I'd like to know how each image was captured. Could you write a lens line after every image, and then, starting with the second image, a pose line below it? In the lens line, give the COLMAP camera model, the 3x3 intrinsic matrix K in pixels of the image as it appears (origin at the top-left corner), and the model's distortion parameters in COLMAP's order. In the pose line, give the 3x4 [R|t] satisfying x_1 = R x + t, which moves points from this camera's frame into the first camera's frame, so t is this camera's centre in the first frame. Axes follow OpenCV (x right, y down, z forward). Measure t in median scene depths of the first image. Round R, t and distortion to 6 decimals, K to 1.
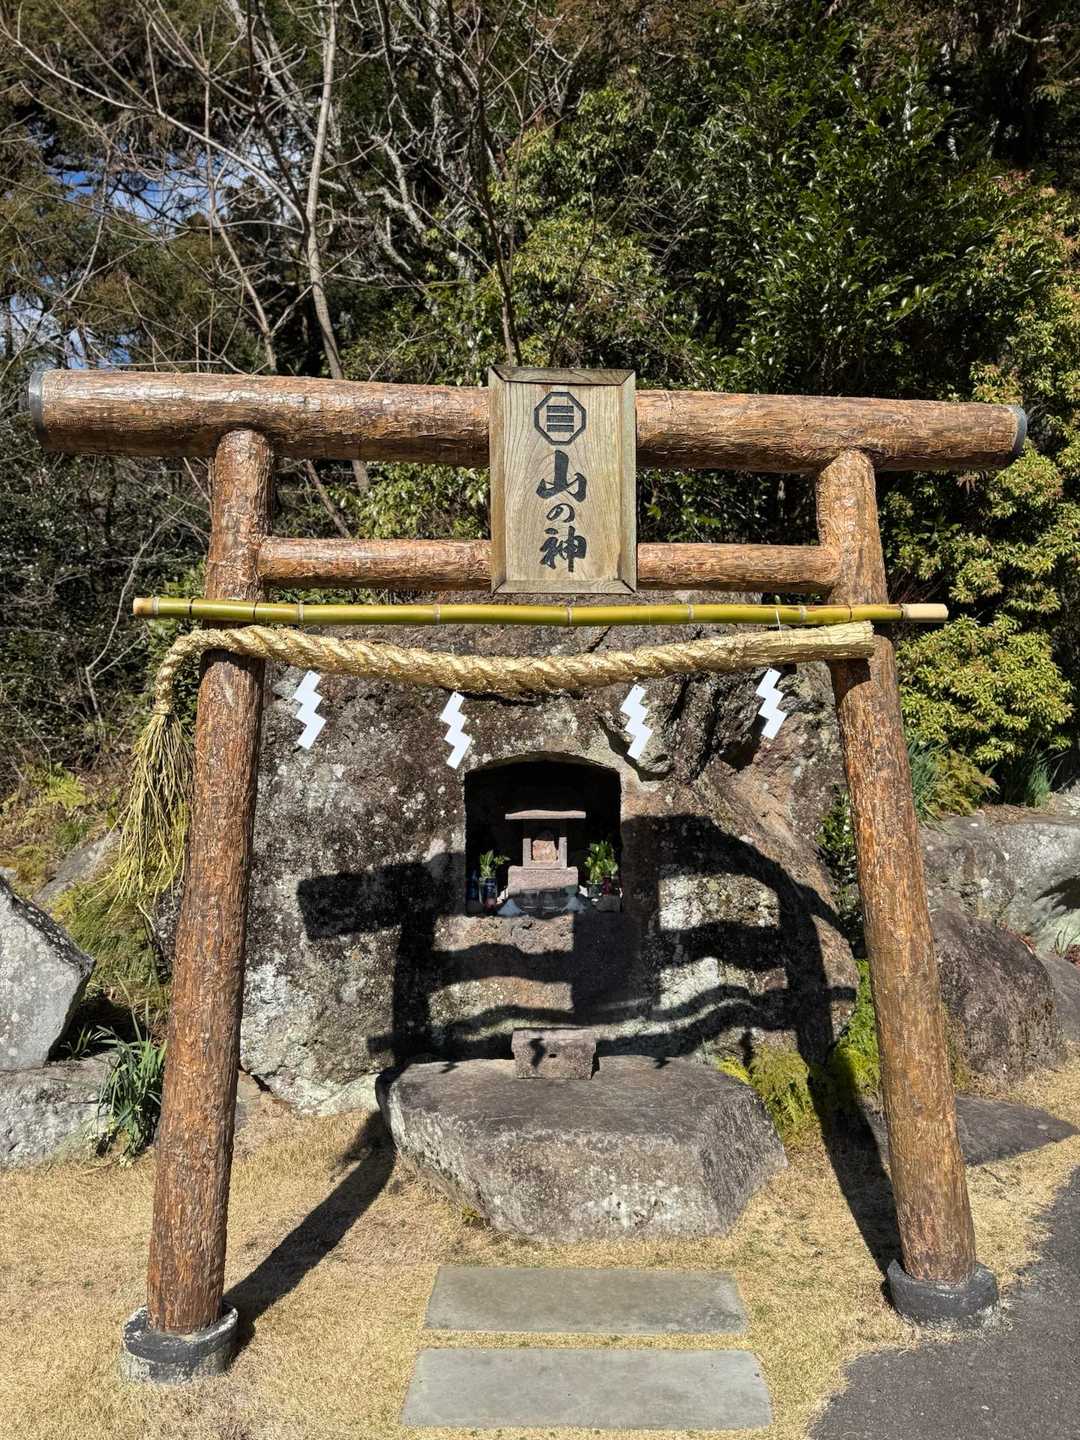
lens RADIAL K [[957.1, 0, 542.9], [0, 957.1, 748.0], [0, 0, 1]] dist [0.091463, -0.131418]
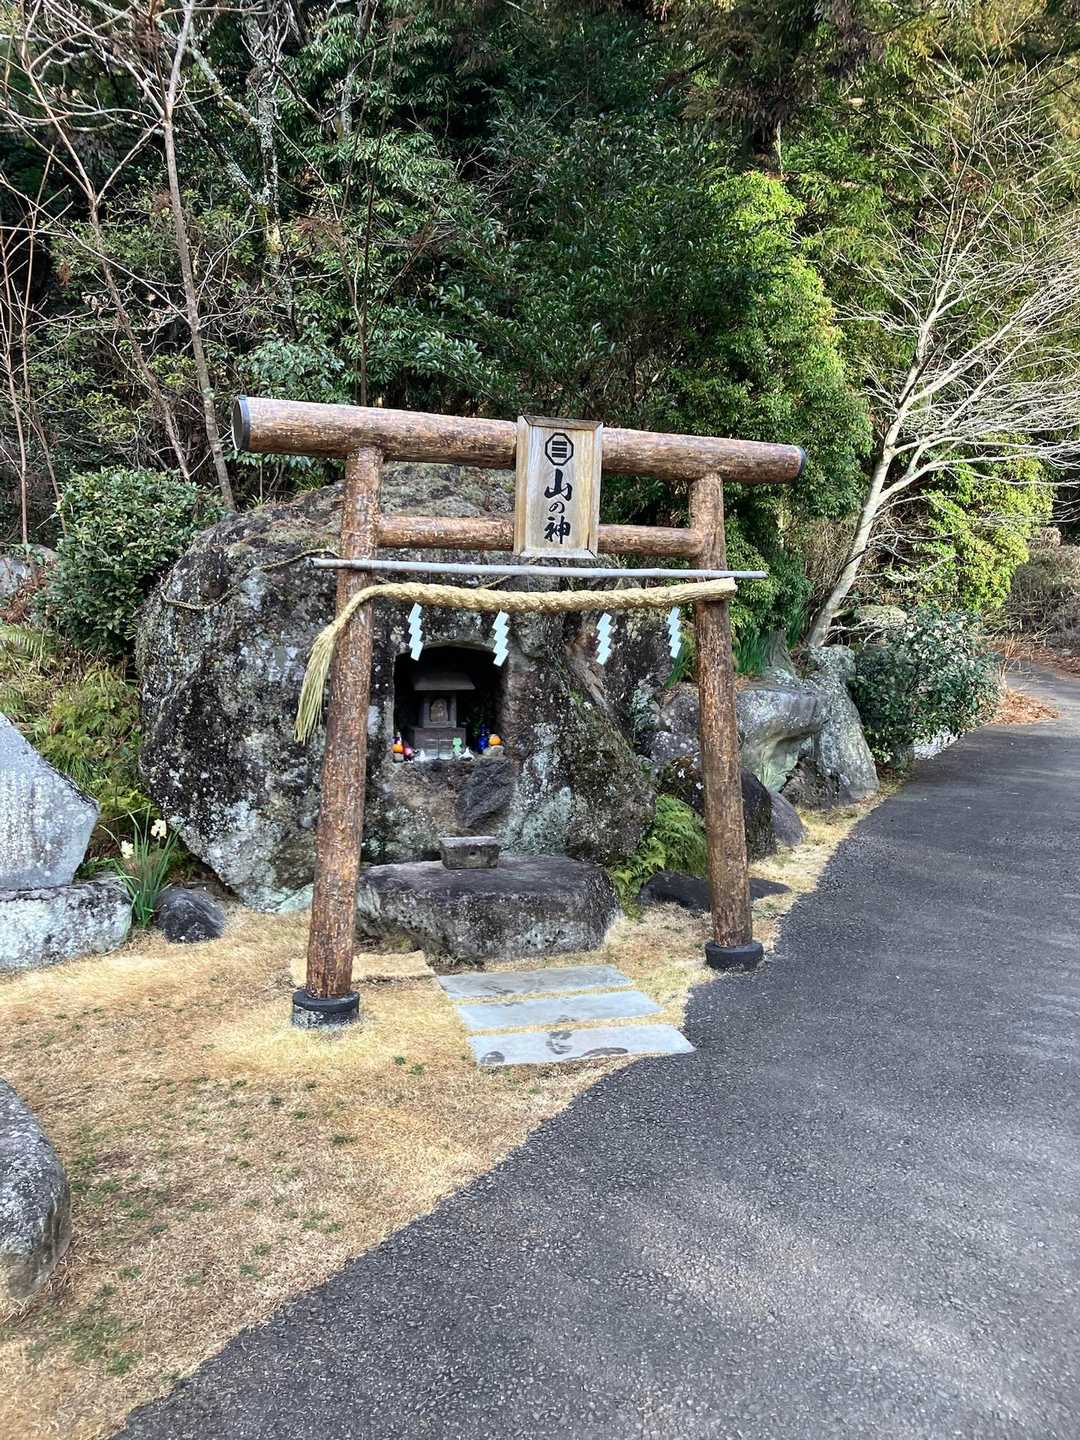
lens RADIAL K [[957.1, 0, 542.9], [0, 957.1, 748.0], [0, 0, 1]] dist [0.091463, -0.131418]
pose [[0.959580, -0.017310, 0.280905, -0.318298], [-0.022672, 0.990108, 0.138461, -0.044036], [-0.280523, -0.139233, 0.949695, -0.409629]]
